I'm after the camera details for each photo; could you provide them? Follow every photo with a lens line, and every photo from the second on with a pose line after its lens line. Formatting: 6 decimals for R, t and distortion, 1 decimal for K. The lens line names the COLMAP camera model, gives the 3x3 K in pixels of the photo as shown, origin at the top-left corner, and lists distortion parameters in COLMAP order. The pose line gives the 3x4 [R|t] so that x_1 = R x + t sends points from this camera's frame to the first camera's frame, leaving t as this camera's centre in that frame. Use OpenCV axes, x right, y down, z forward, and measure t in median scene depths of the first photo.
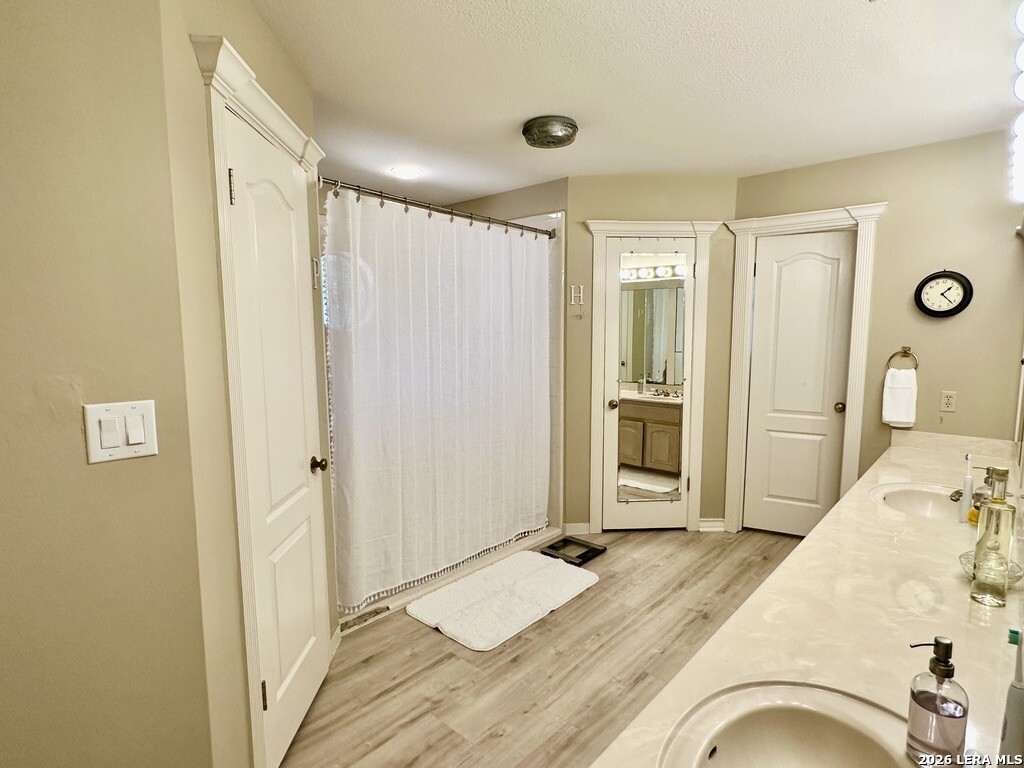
lens RADIAL K [[544.2, 0, 511.1], [0, 544.2, 388.7], [0, 0, 1]] dist [-0.003259, 0.003374]
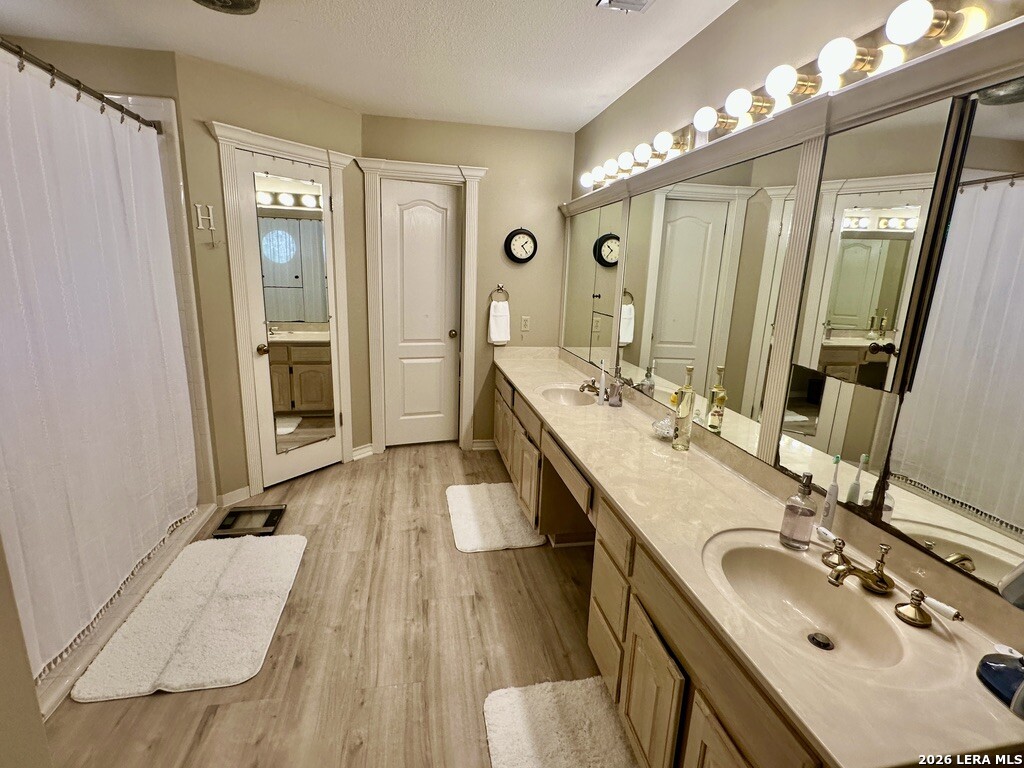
lens RADIAL K [[499.0, 0, 506.9], [0, 499.0, 384.2], [0, 0, 1]] dist [-0.000440, 0.000344]
pose [[0.607781, -0.156347, 0.778562, -0.252628], [0.051710, 0.986138, 0.157664, -0.027321], [-0.792420, -0.055565, 0.607440, 0.223728]]
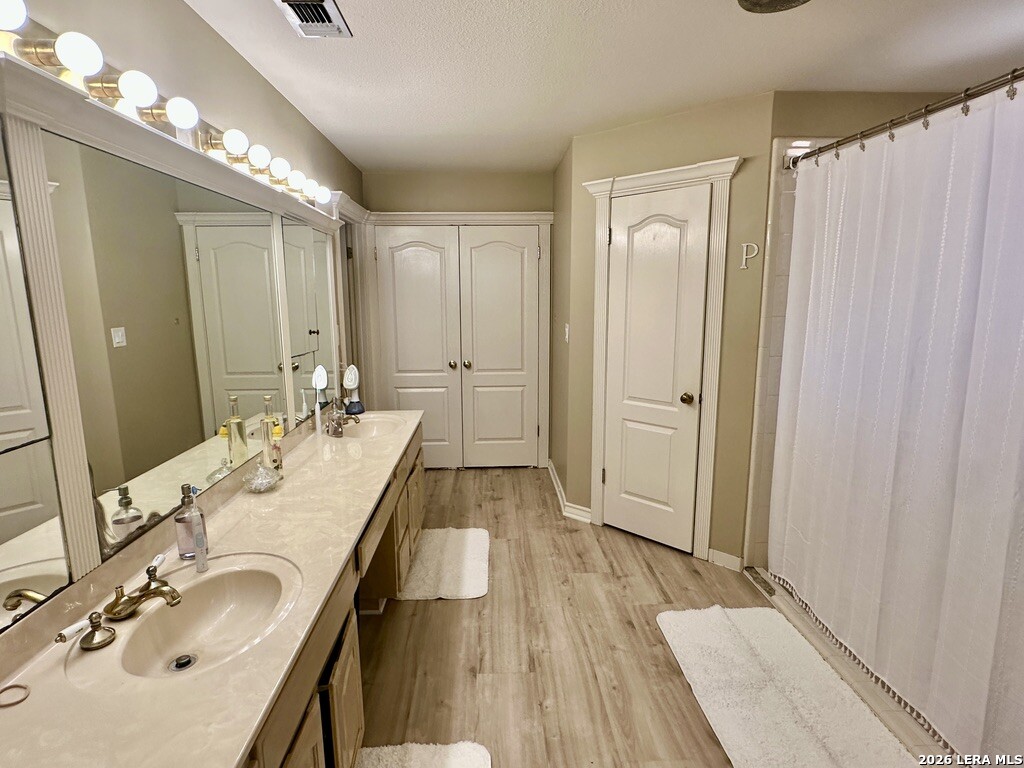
lens RADIAL K [[544.2, 0, 513.5], [0, 544.2, 381.6], [0, 0, 1]] dist [-0.003259, 0.003374]
pose [[-0.708822, 0.122397, -0.694687, 0.635418], [-0.072975, 0.966822, 0.244804, -0.145864], [0.701603, 0.224217, -0.676373, 1.098533]]
